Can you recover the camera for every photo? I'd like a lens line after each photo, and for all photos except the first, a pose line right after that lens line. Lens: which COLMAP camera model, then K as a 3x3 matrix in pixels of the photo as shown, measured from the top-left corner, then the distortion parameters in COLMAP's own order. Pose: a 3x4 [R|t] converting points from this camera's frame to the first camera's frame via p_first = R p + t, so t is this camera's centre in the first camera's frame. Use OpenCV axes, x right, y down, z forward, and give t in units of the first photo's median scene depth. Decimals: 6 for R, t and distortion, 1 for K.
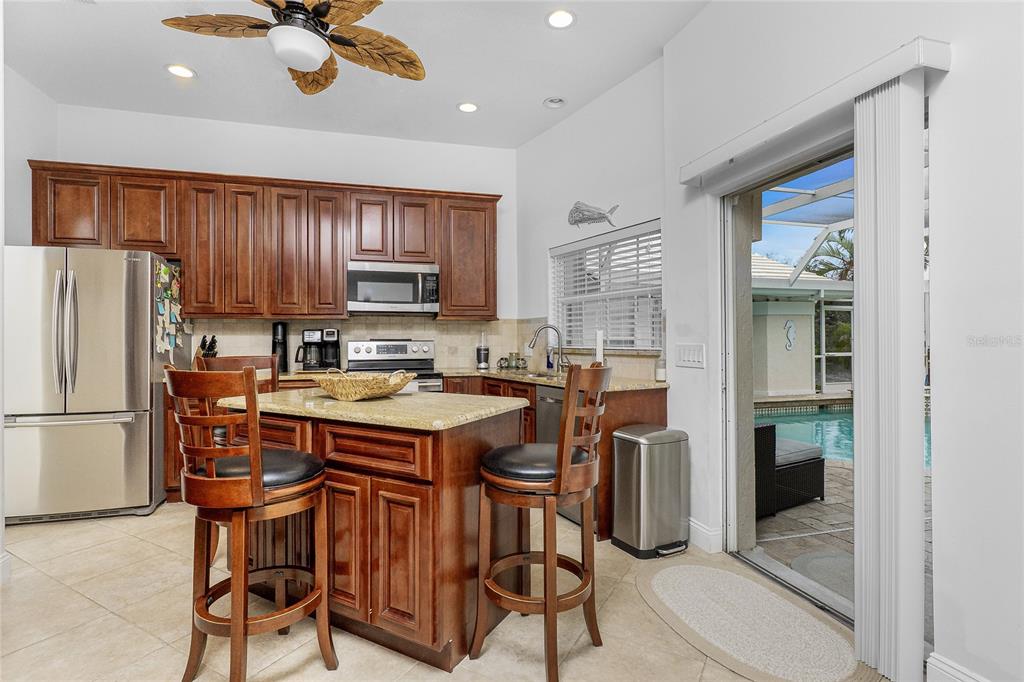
lens RADIAL K [[492.8, 0, 507.5], [0, 492.8, 335.8], [0, 0, 1]] dist [0.000582, -0.000780]
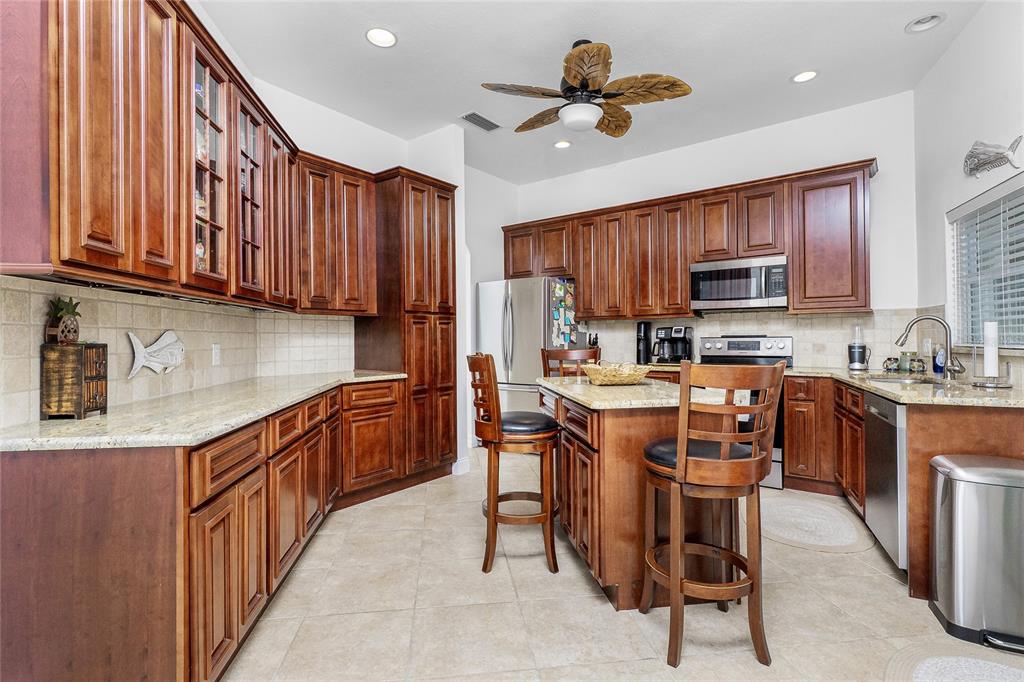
lens RADIAL K [[492.8, 0, 509.4], [0, 492.8, 338.0], [0, 0, 1]] dist [0.000582, -0.000780]
pose [[0.602443, -0.000694, -0.798162, 0.305462], [0.012462, 0.999886, 0.008536, -0.002577], [0.798065, -0.015089, 0.602383, 0.026043]]
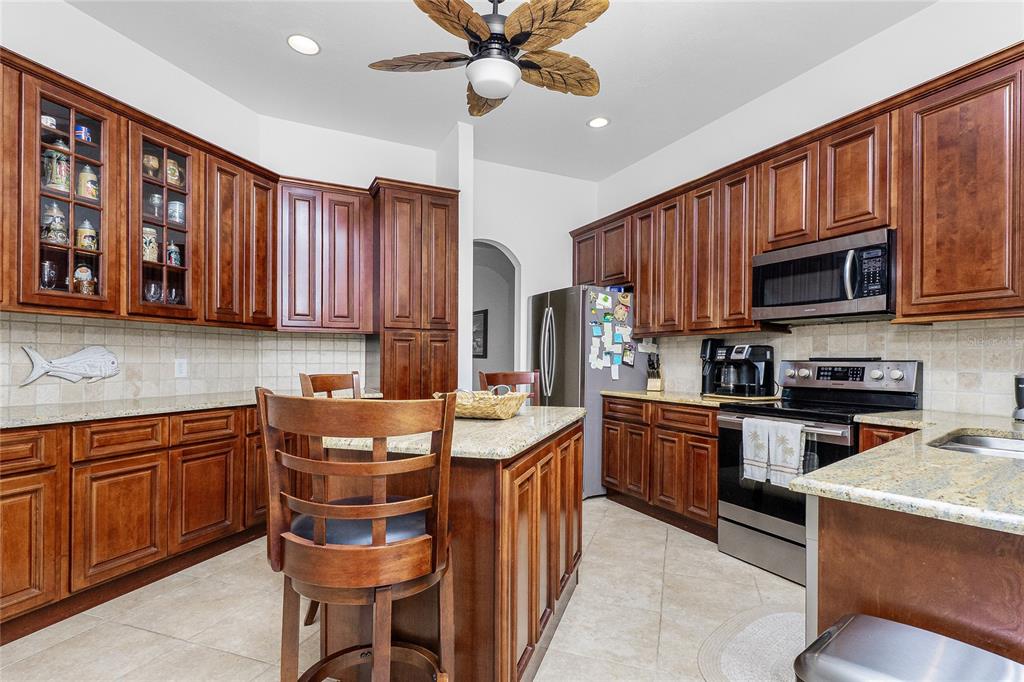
lens RADIAL K [[492.8, 0, 511.5], [0, 492.8, 364.3], [0, 0, 1]] dist [0.000582, -0.000780]
pose [[0.180955, 0.013707, -0.983396, 0.368020], [0.001546, 0.999898, 0.014222, 0.005785], [0.983490, -0.004094, 0.180915, 0.501423]]
